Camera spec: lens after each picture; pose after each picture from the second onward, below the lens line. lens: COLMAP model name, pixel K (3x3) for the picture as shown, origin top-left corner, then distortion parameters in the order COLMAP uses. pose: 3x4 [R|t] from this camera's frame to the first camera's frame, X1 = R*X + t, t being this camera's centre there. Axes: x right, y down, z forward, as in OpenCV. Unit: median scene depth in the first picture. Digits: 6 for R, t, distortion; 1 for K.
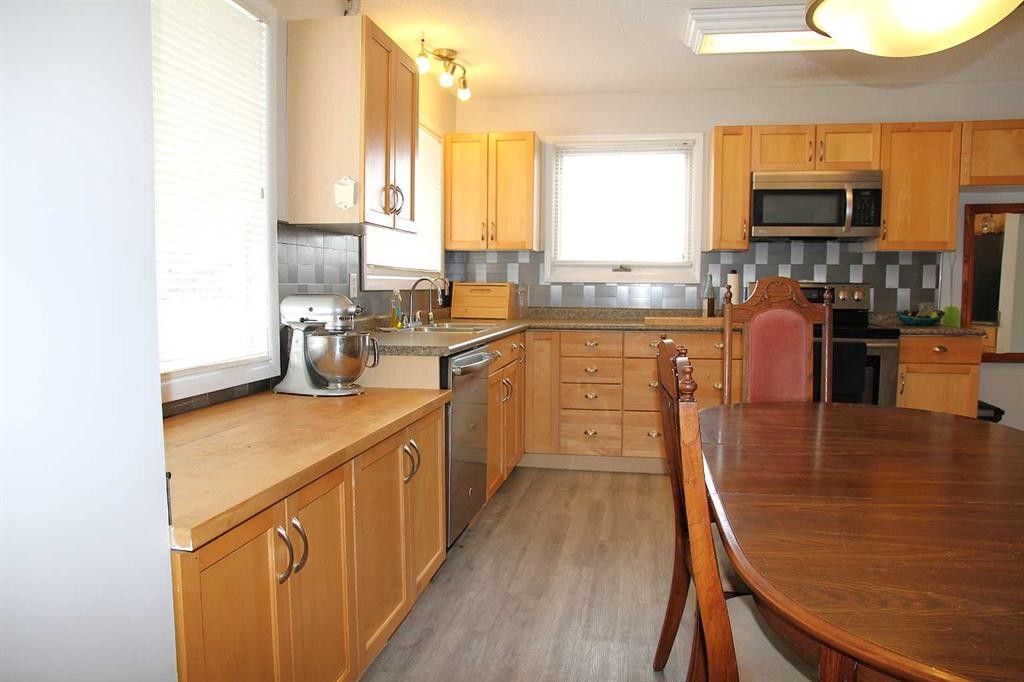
lens RADIAL K [[727.4, 0, 533.5], [0, 727.4, 338.2], [0, 0, 1]] dist [-0.080793, 0.058893]
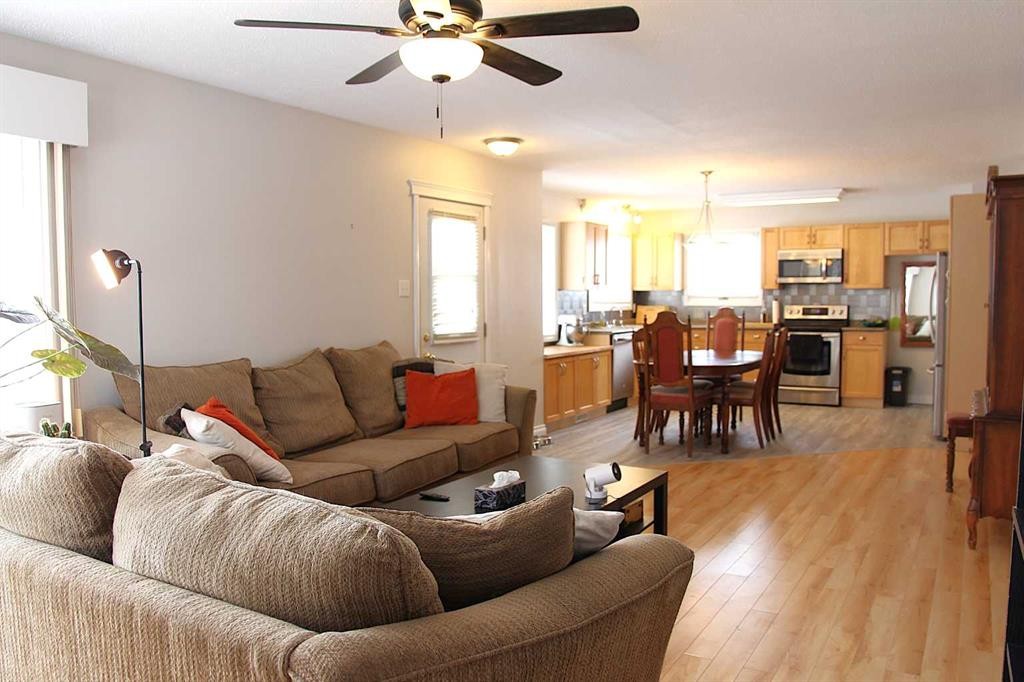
lens RADIAL K [[727.4, 0, 533.5], [0, 727.4, 338.2], [0, 0, 1]] dist [-0.080793, 0.058893]
pose [[0.935847, 0.004269, -0.352380, 0.433067], [-0.011289, 0.999777, -0.017868, 0.067472], [0.352225, 0.020700, 0.935686, -1.305619]]
